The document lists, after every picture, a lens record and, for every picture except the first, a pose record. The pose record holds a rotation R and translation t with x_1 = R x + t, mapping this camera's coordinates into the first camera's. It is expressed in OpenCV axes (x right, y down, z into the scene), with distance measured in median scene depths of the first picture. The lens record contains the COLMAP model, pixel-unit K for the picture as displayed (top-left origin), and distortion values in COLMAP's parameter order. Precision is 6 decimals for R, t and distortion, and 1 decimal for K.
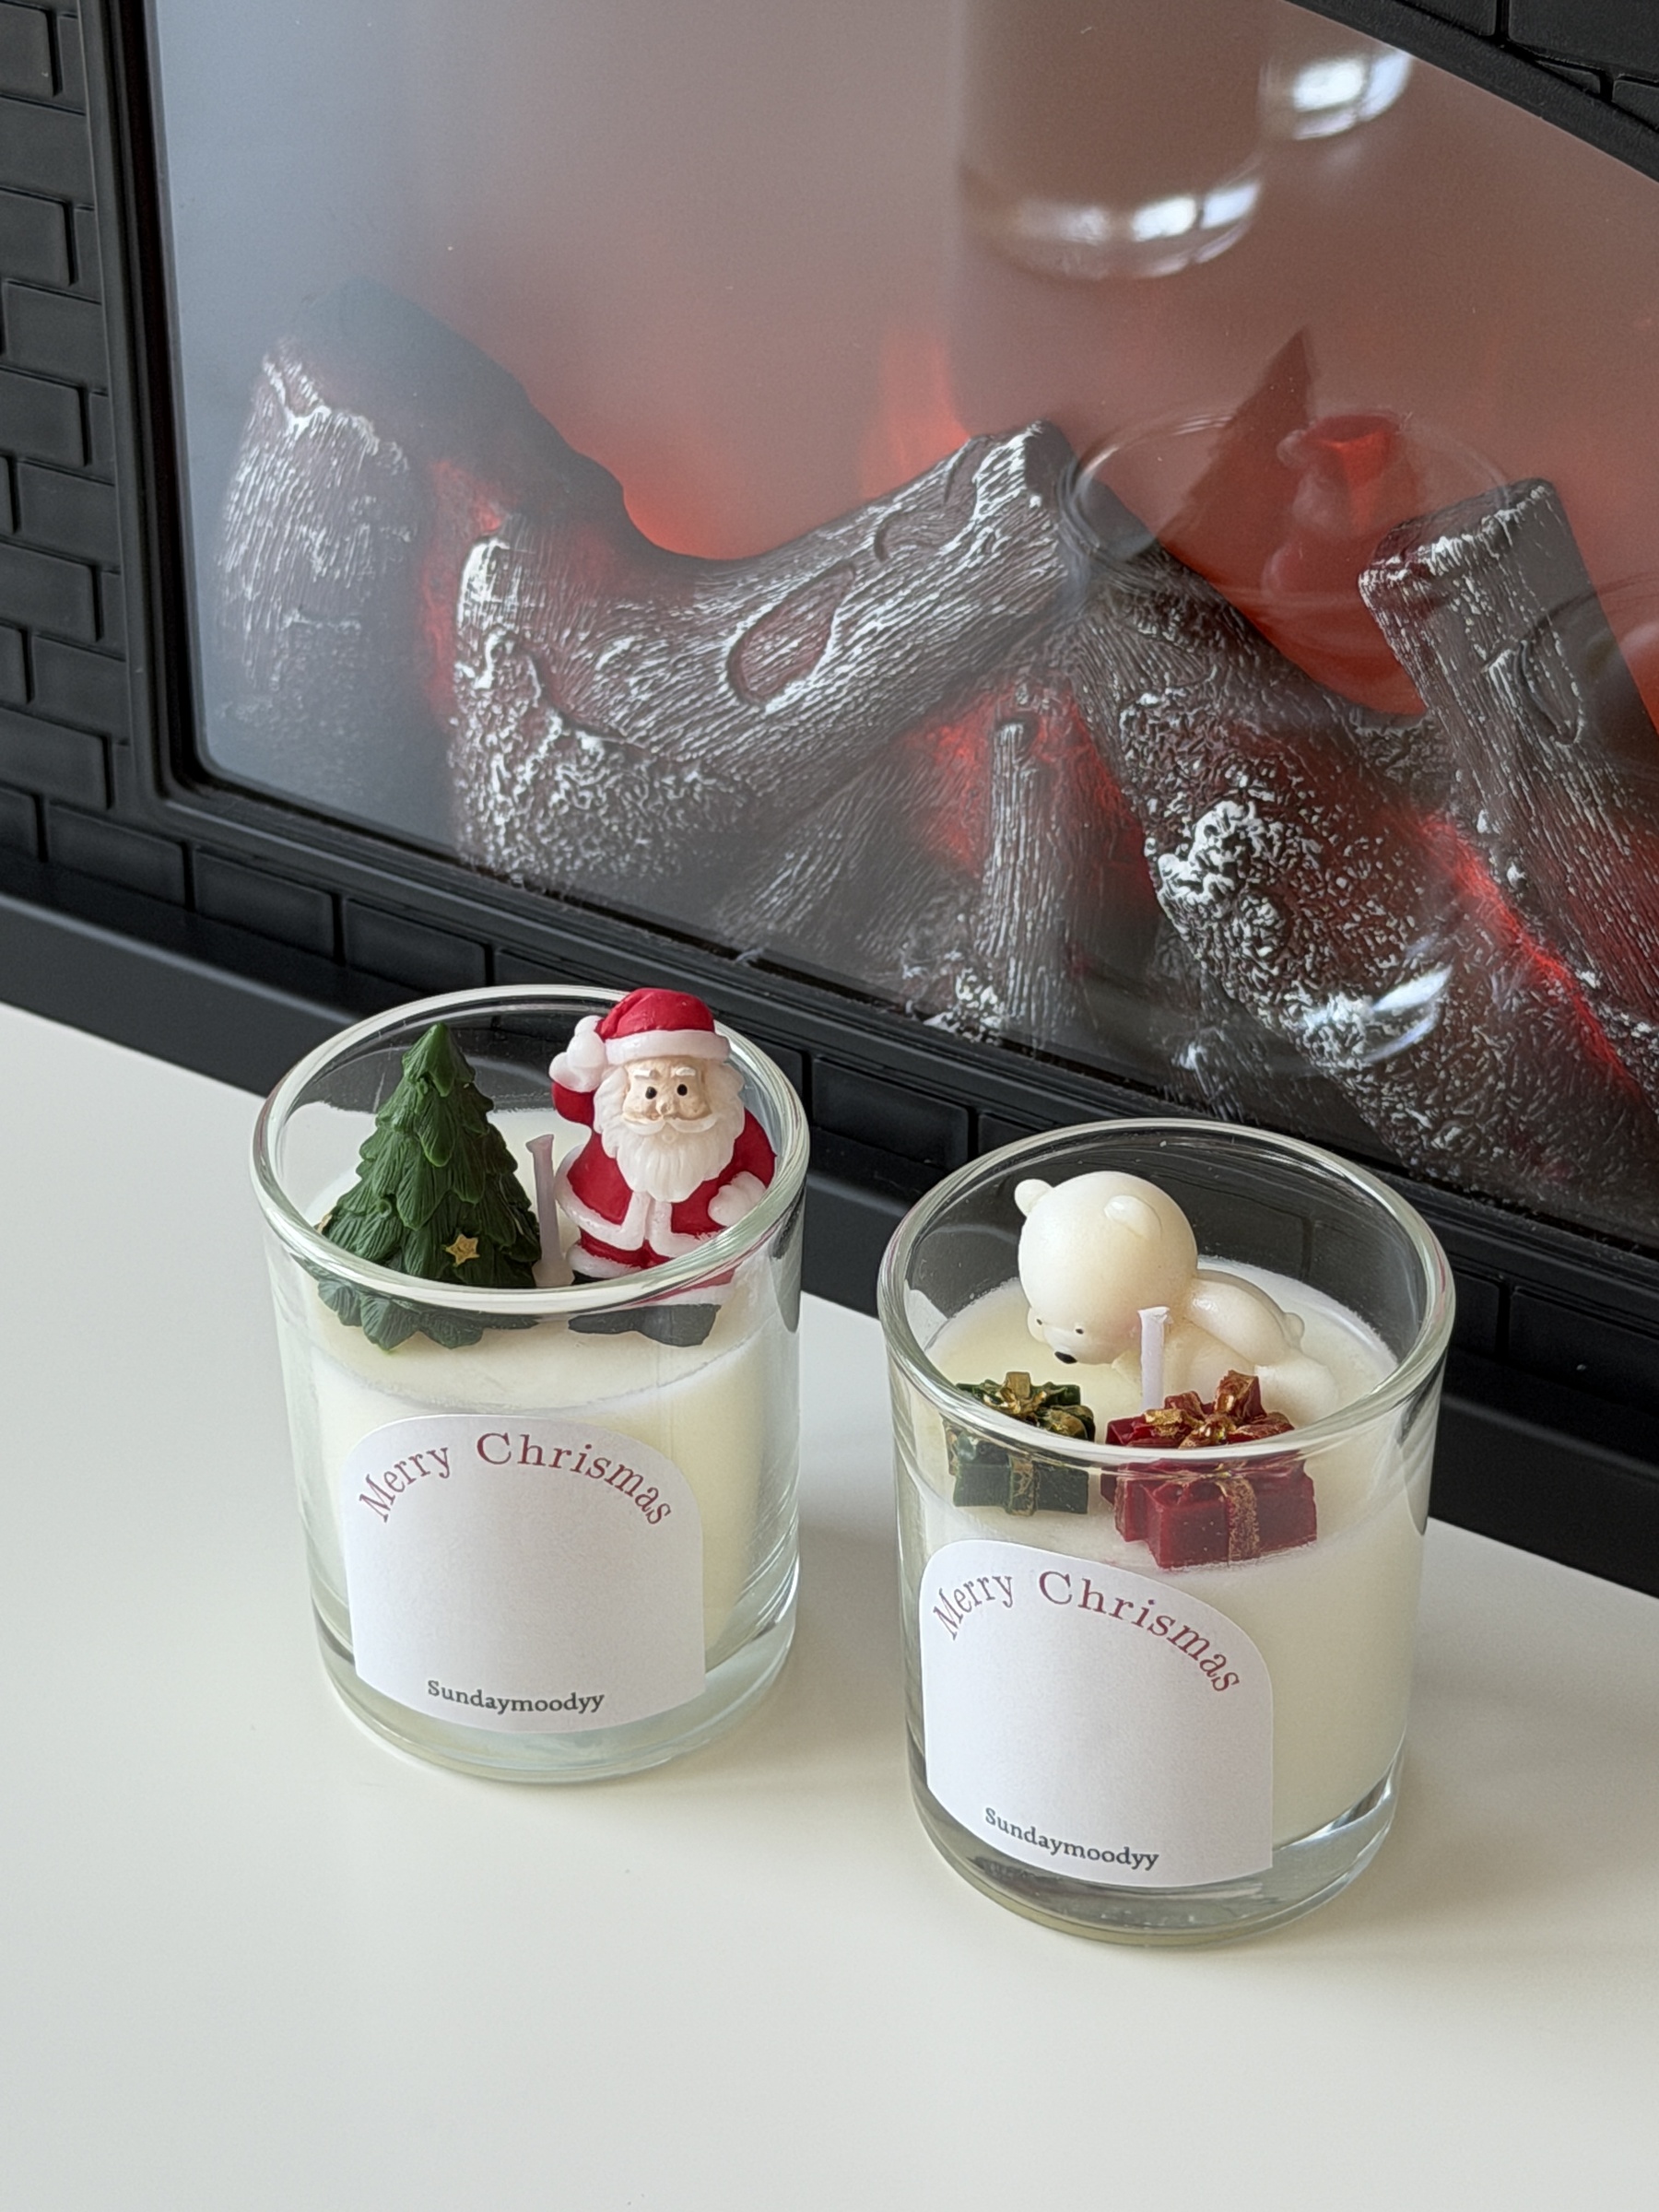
lens RADIAL K [[5694.6, 0, 819.9], [0, 5694.6, 1104.2], [0, 0, 1]] dist [0.150604, 0.000000]
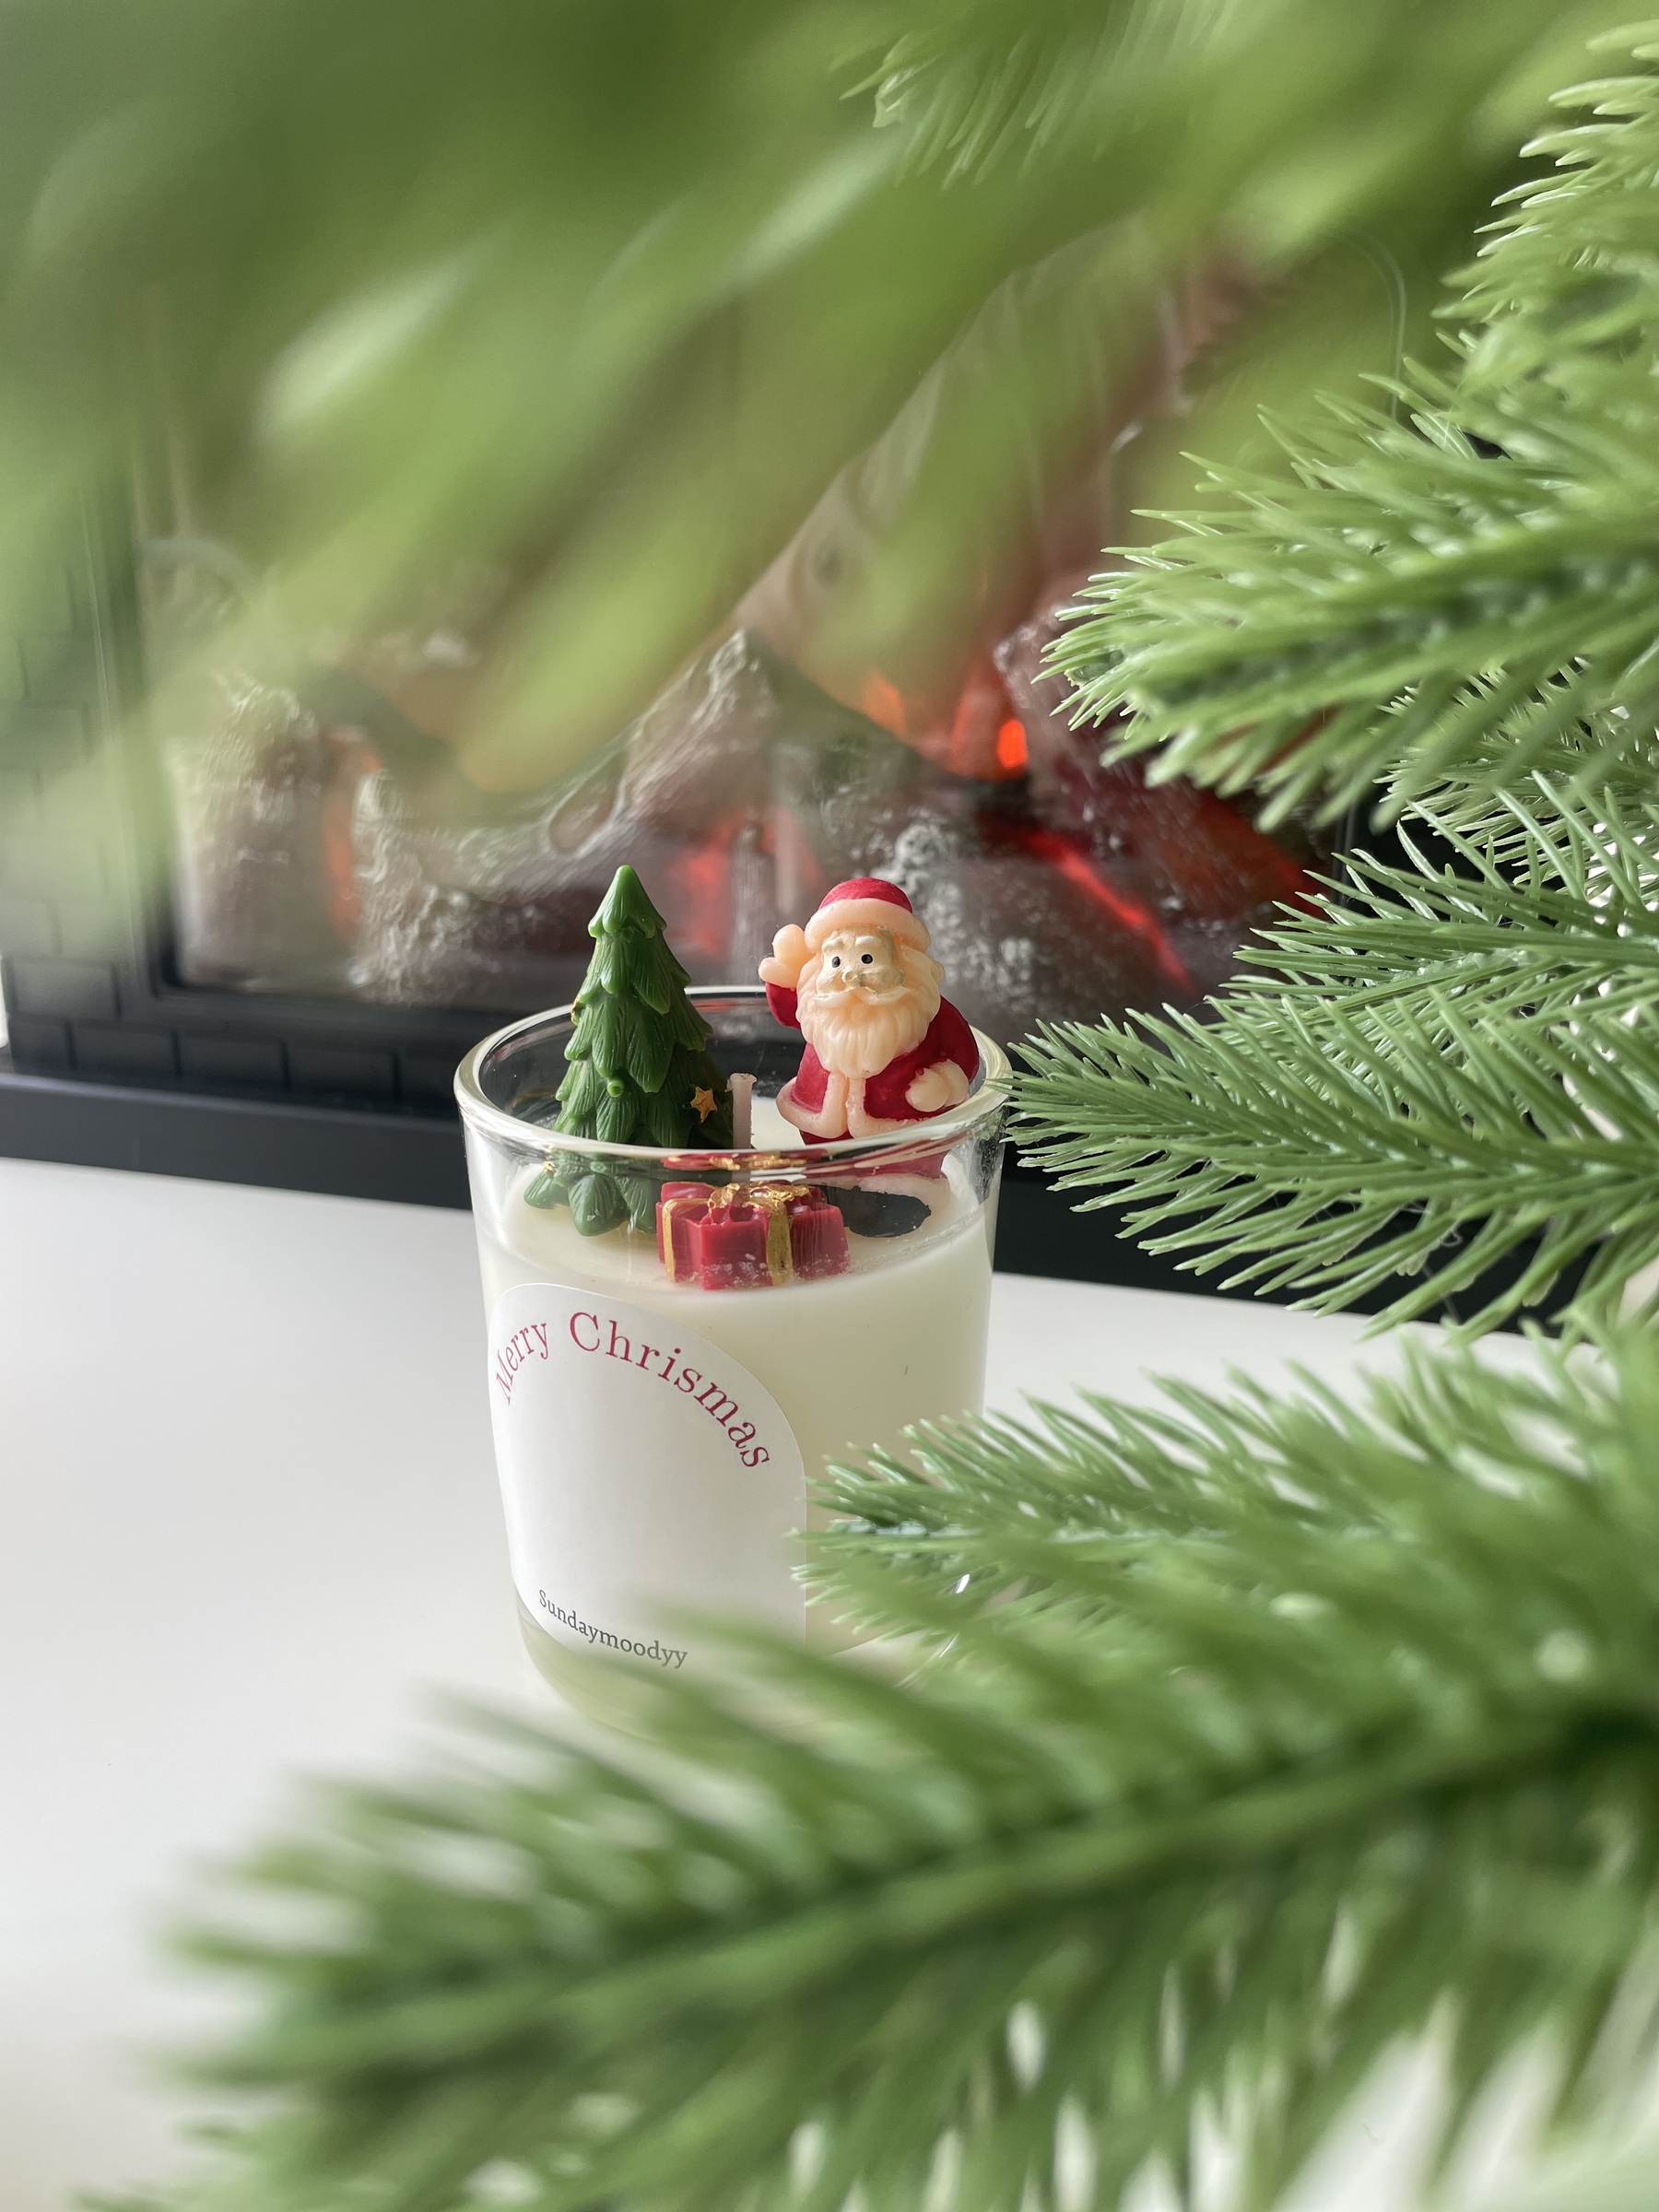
lens RADIAL K [[1791.1, 0, 810.9], [0, 1791.1, 1129.3], [0, 0, 1]] dist [0.089416, -0.004031]
pose [[0.961940, -0.085390, 0.259577, -0.083396], [0.147657, 0.961728, -0.230818, 0.126327], [-0.229933, 0.260361, 0.937733, 0.568011]]
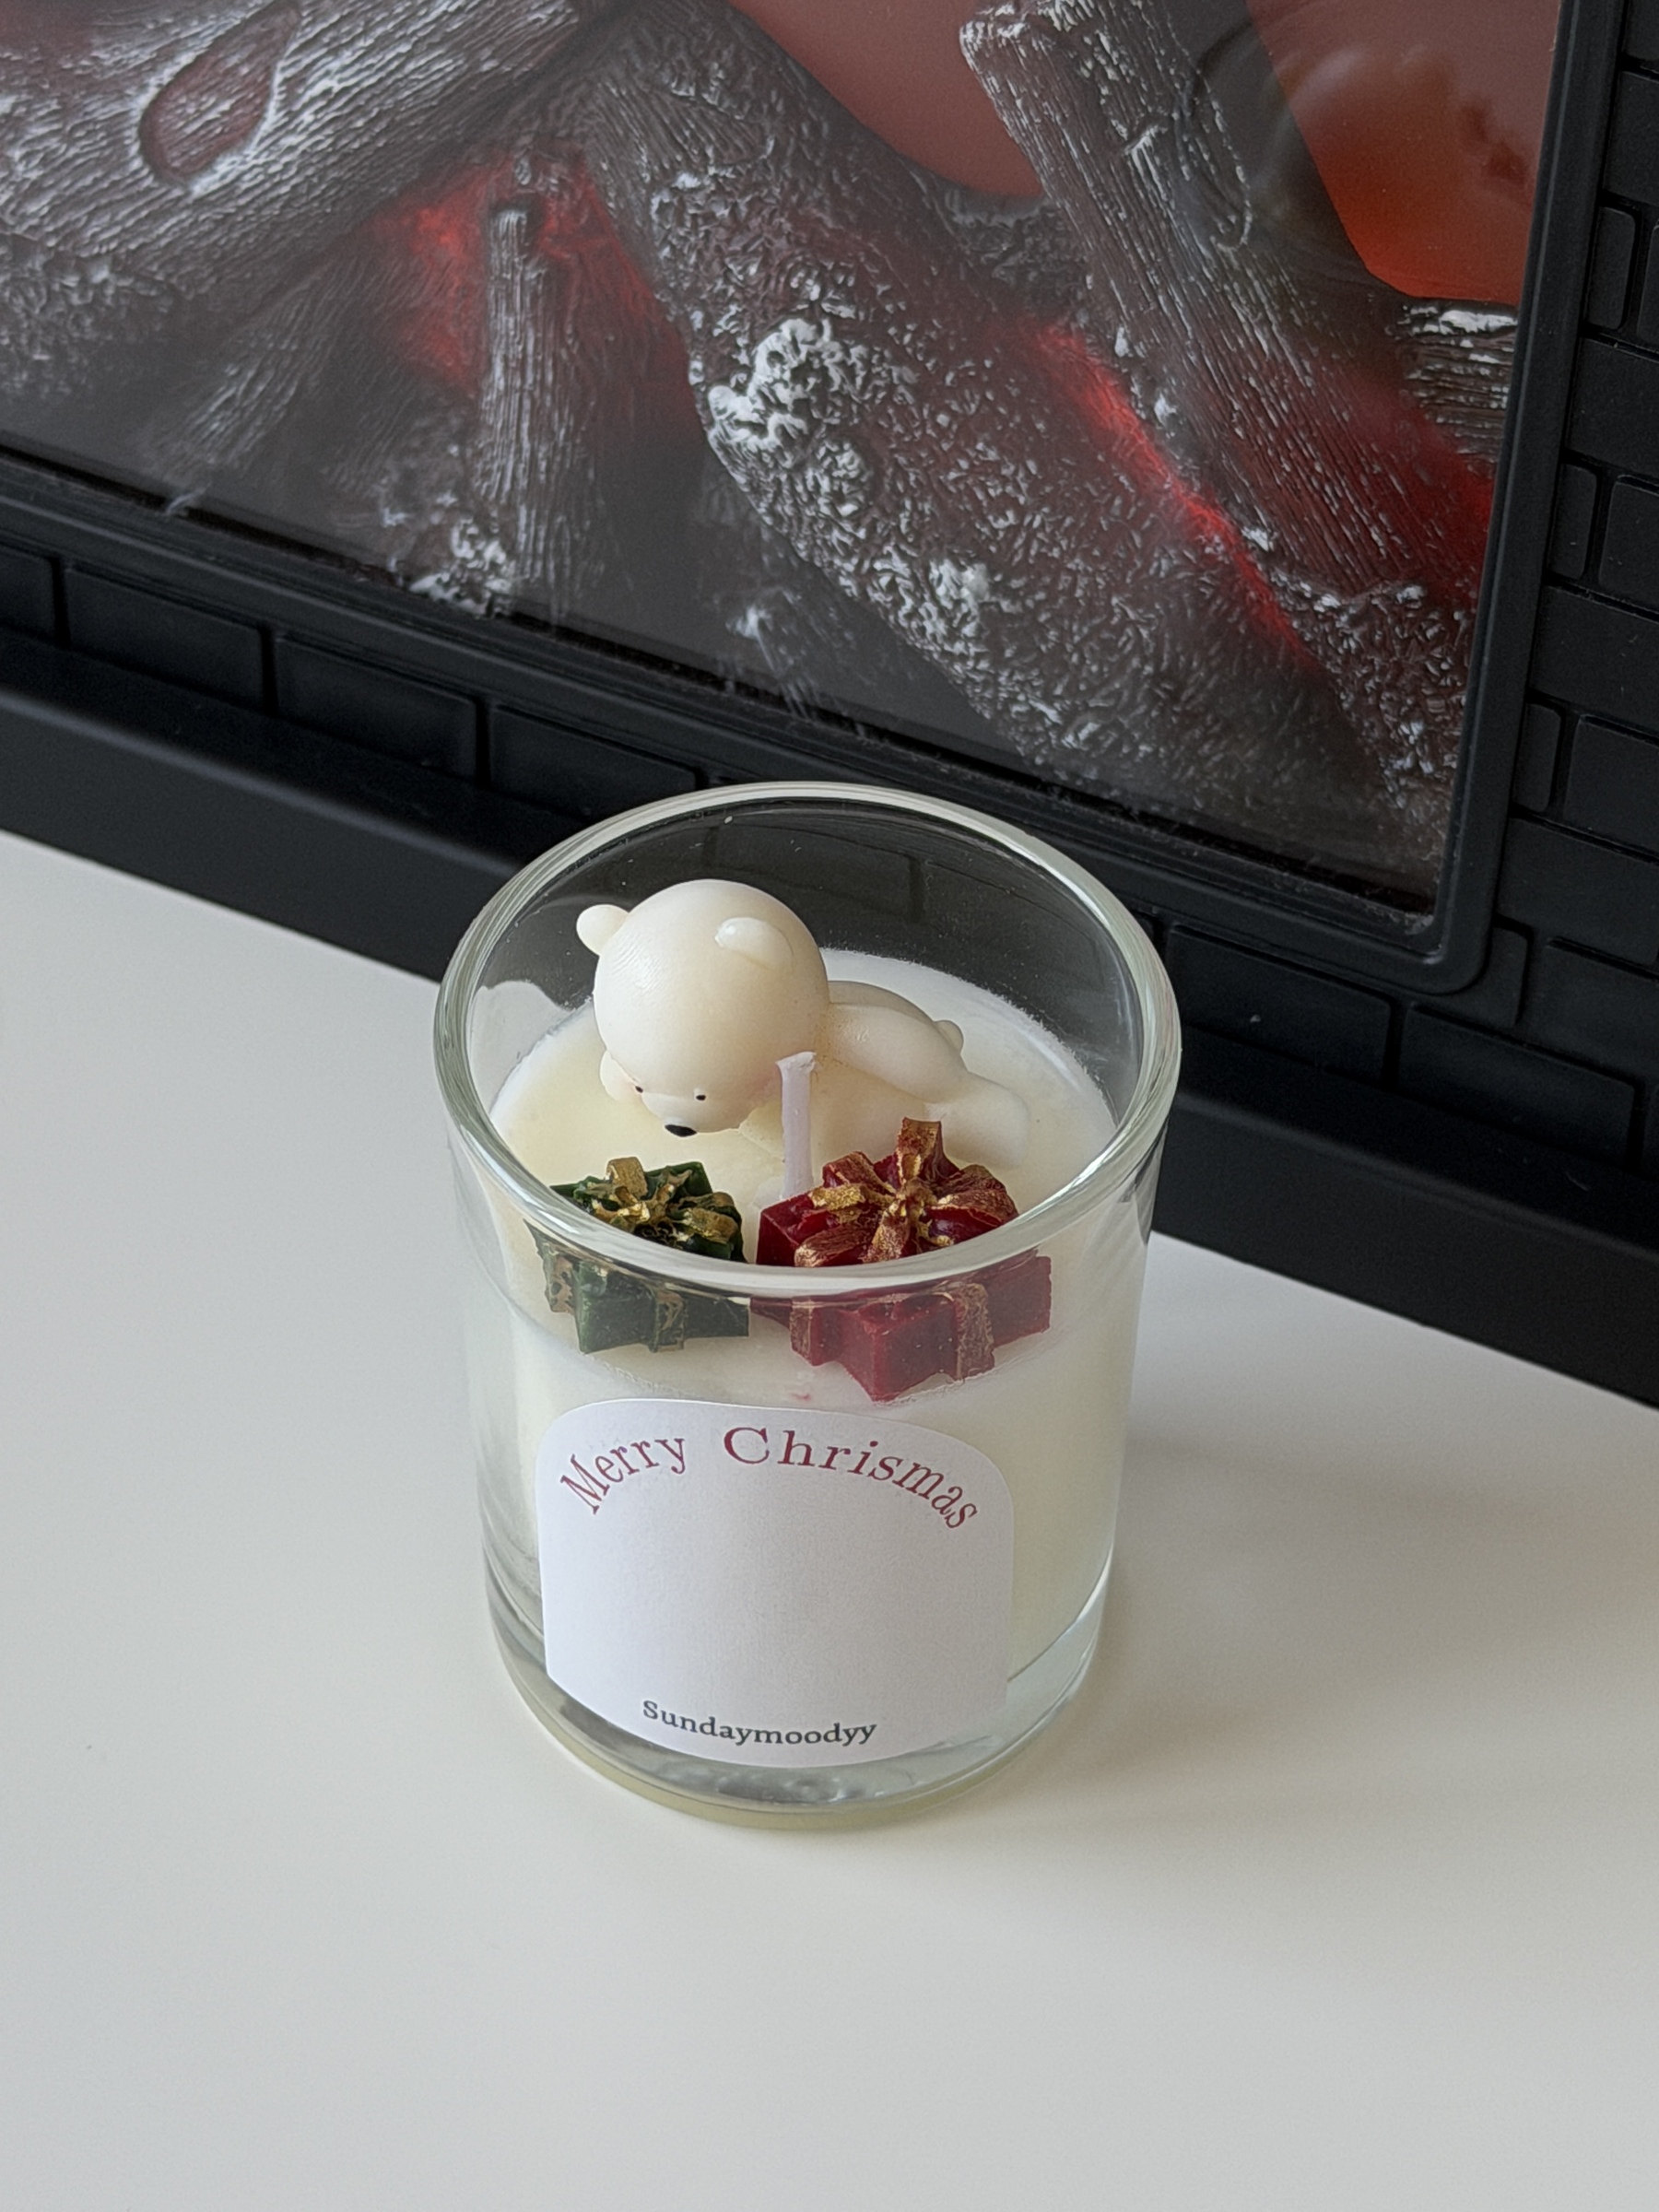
lens RADIAL K [[5694.6, 0, 824.3], [0, 5694.6, 1099.0], [0, 0, 1]] dist [0.150604, 0.000000]
pose [[0.994507, -0.044703, 0.094646, -0.003268], [0.030499, 0.988737, 0.146522, -0.060457], [-0.100130, -0.142831, 0.984669, 0.209088]]
